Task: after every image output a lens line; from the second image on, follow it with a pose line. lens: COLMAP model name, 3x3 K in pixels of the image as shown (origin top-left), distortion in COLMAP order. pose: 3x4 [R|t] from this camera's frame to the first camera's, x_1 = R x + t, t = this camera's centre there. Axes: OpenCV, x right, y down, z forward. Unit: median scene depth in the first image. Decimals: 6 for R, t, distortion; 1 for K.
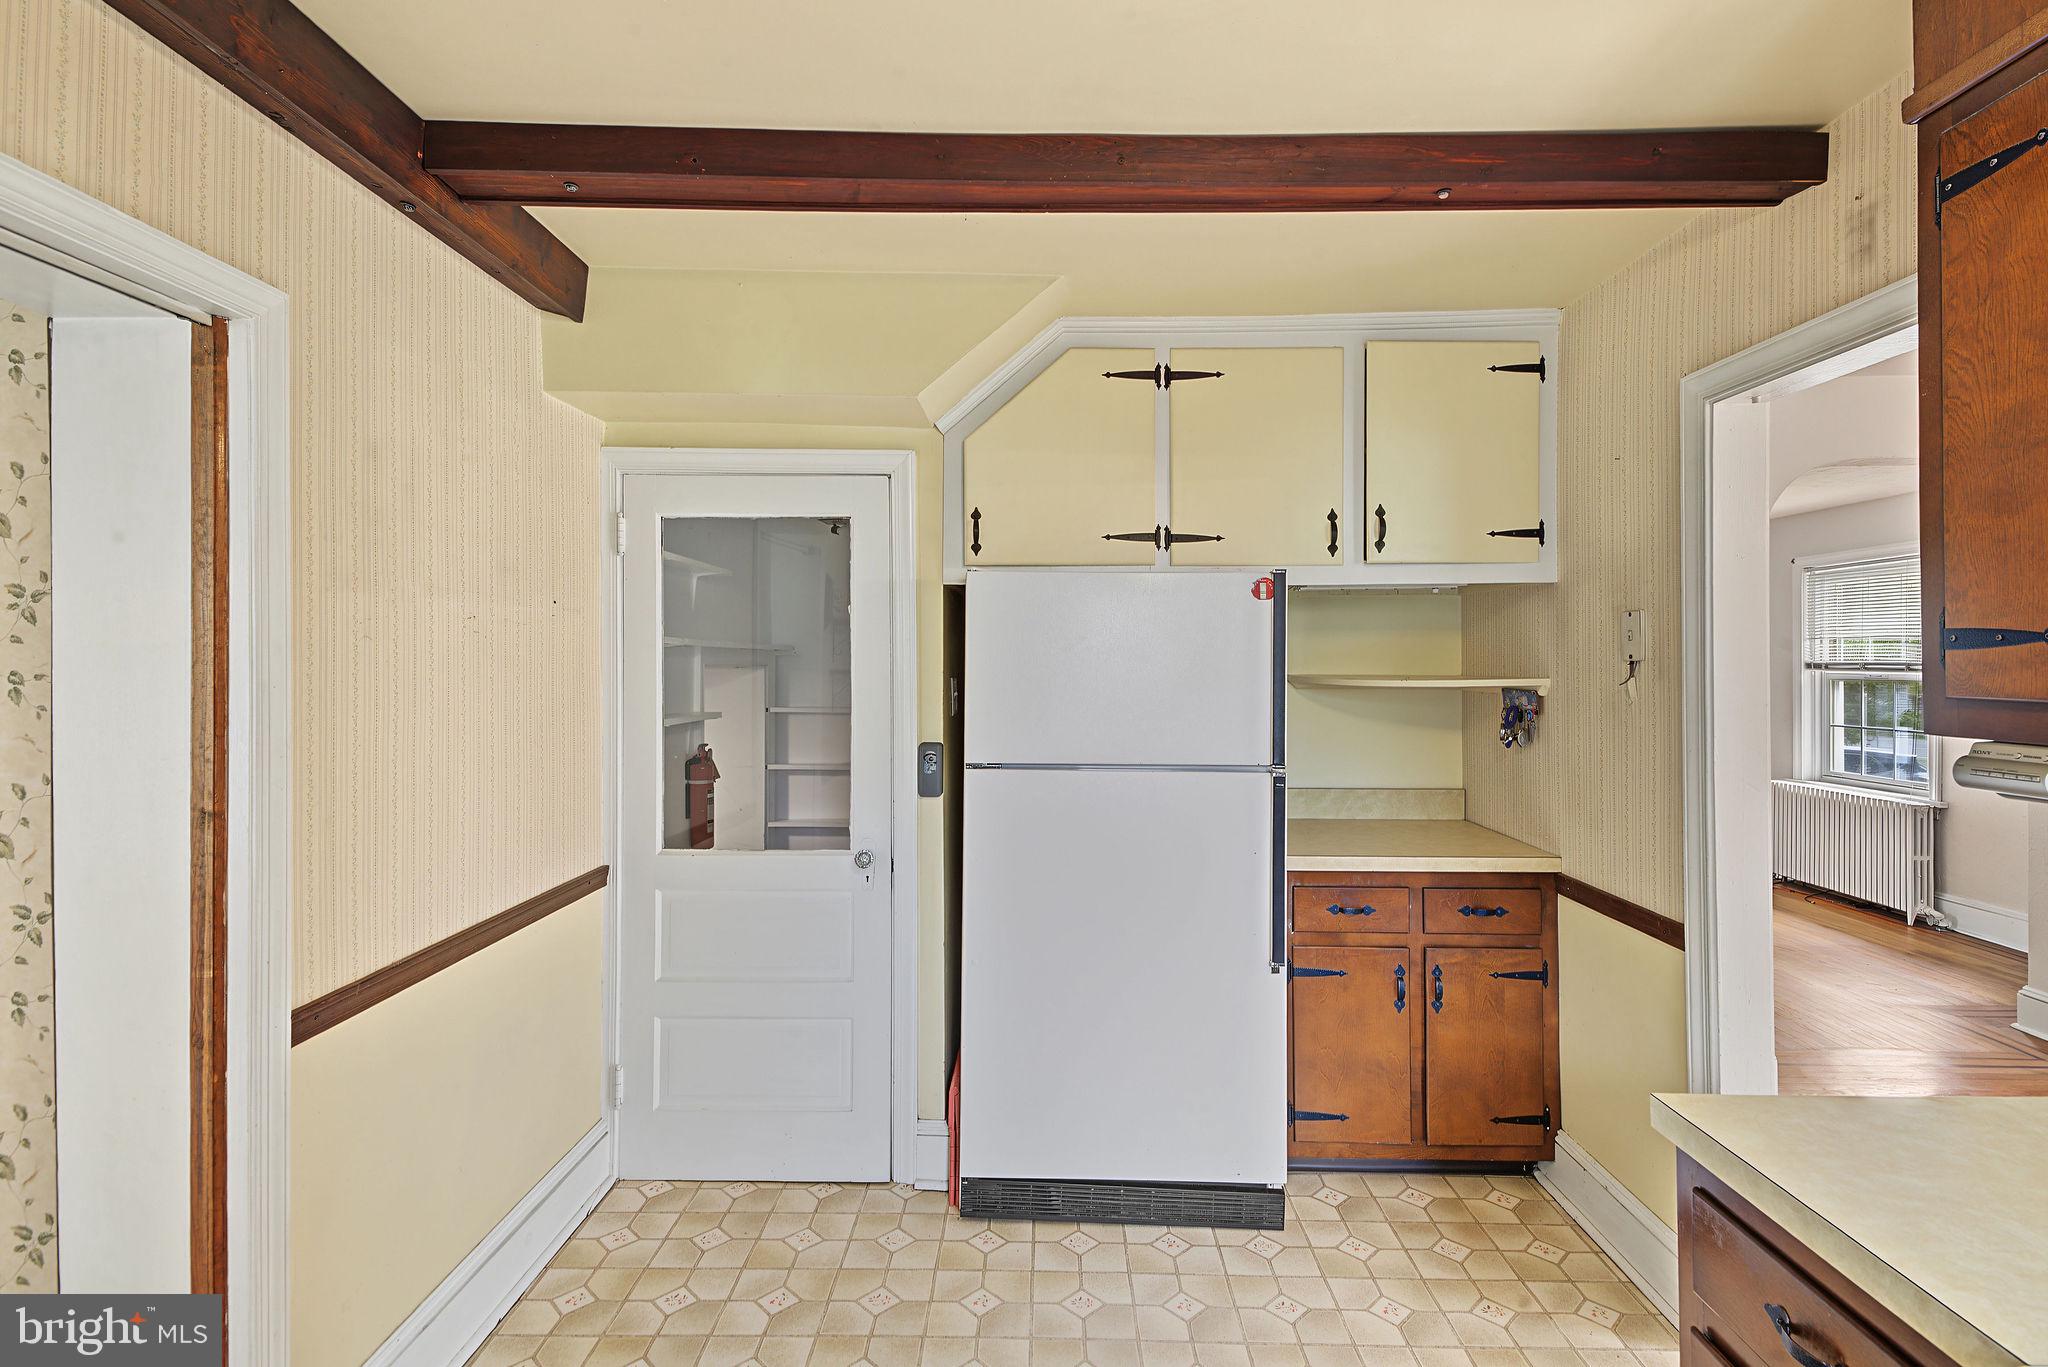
lens RADIAL K [[990.2, 0, 1029.7], [0, 990.2, 661.8], [0, 0, 1]] dist [-0.000822, -0.000873]
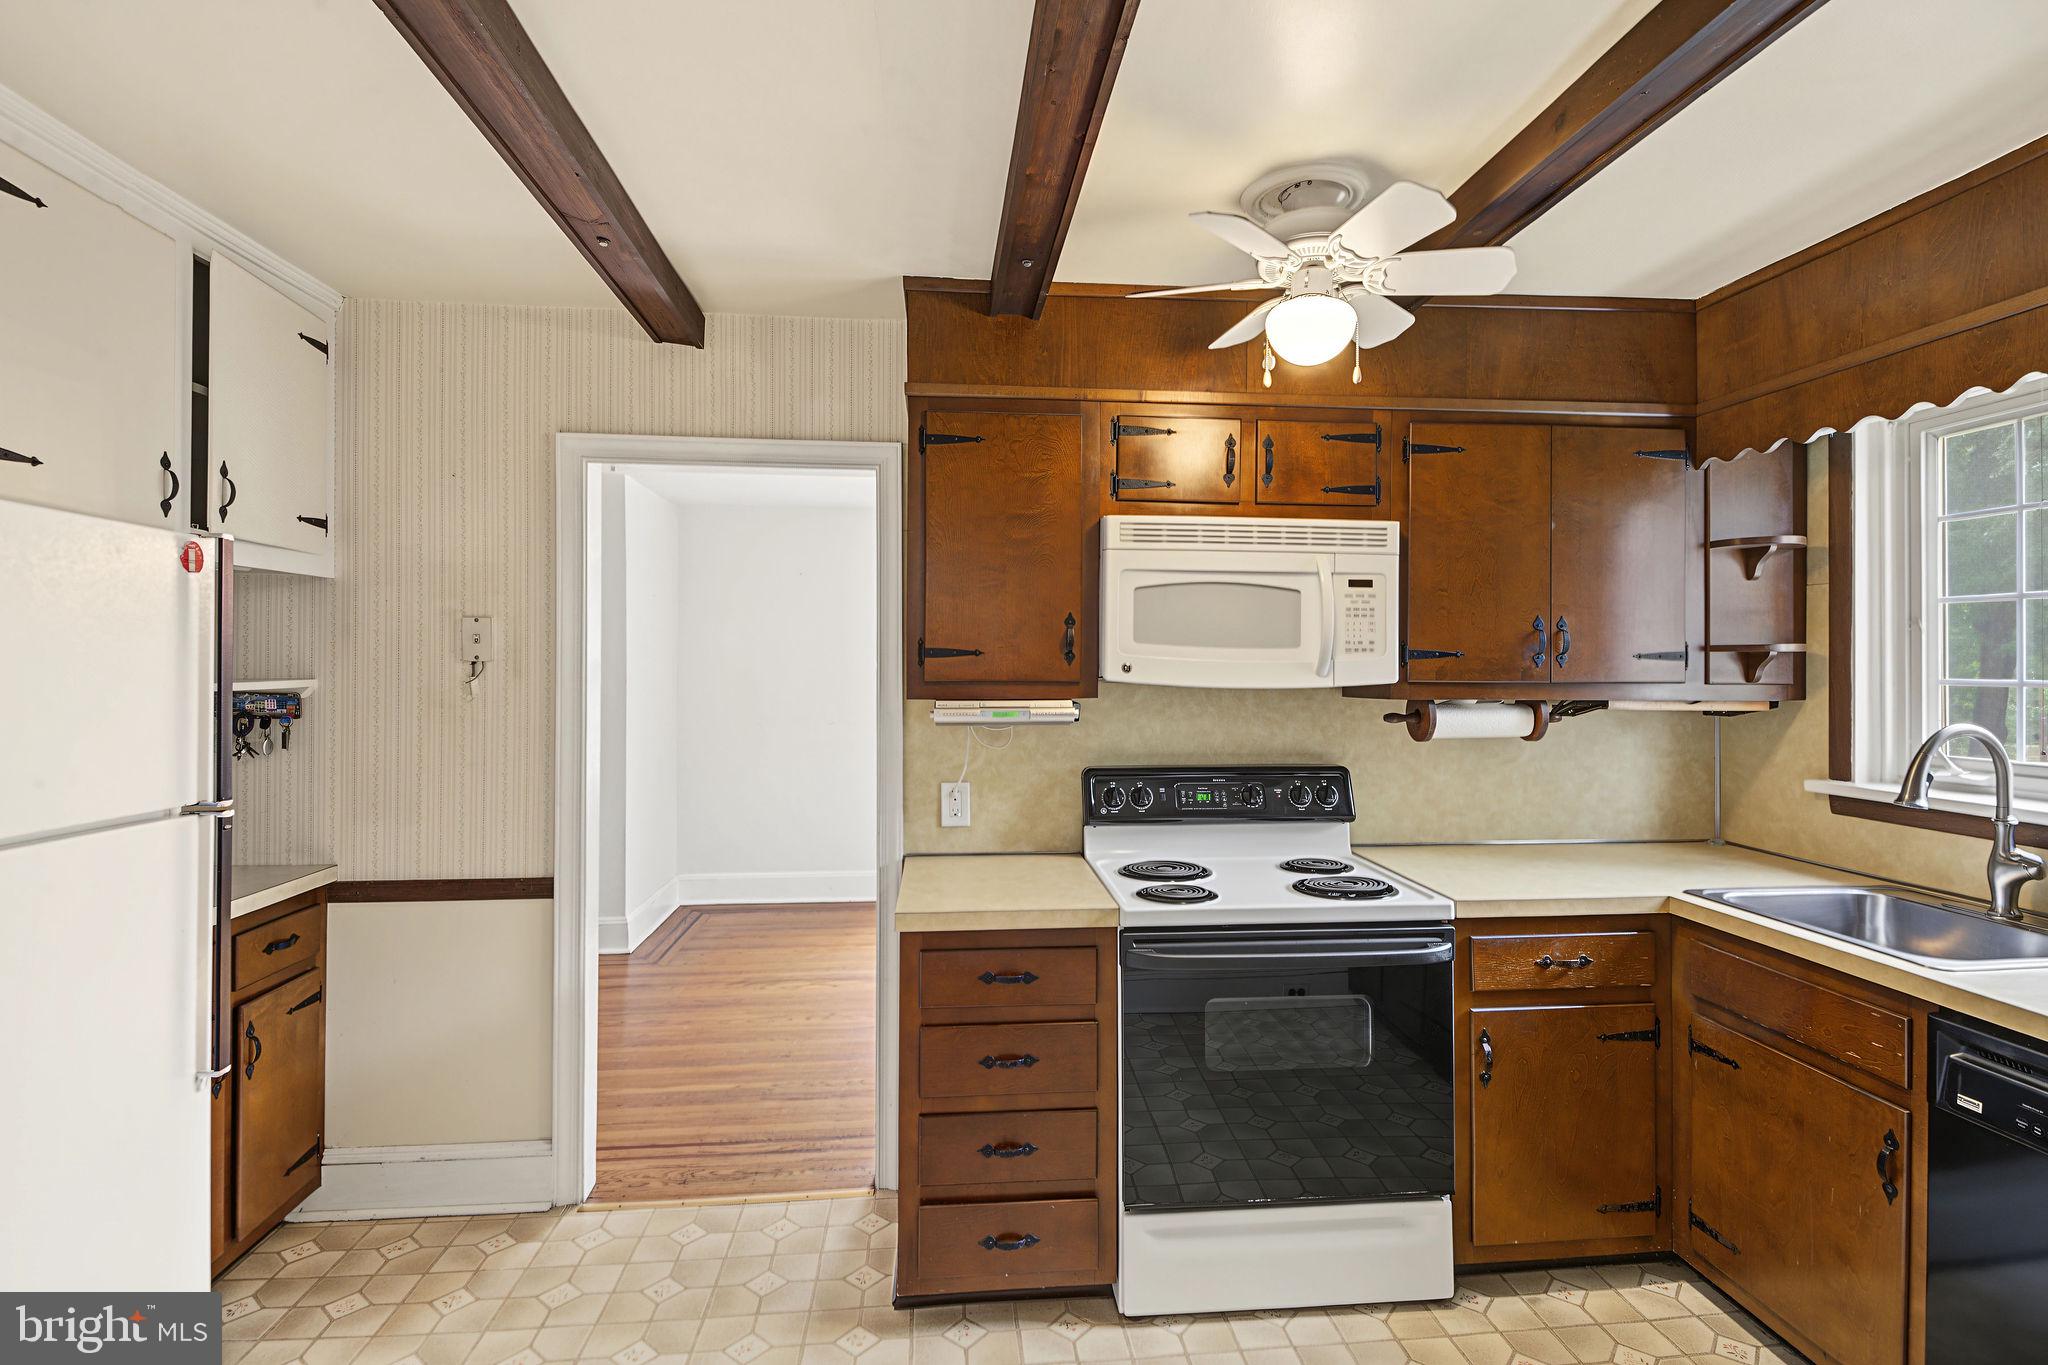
lens RADIAL K [[990.2, 0, 1029.7], [0, 990.2, 660.8], [0, 0, 1]] dist [-0.000822, -0.000873]
pose [[-0.118751, 0.010928, 0.992864, -0.515405], [-0.004495, 0.999923, -0.011543, 0.007539], [-0.992914, -0.005834, -0.118692, 0.449030]]
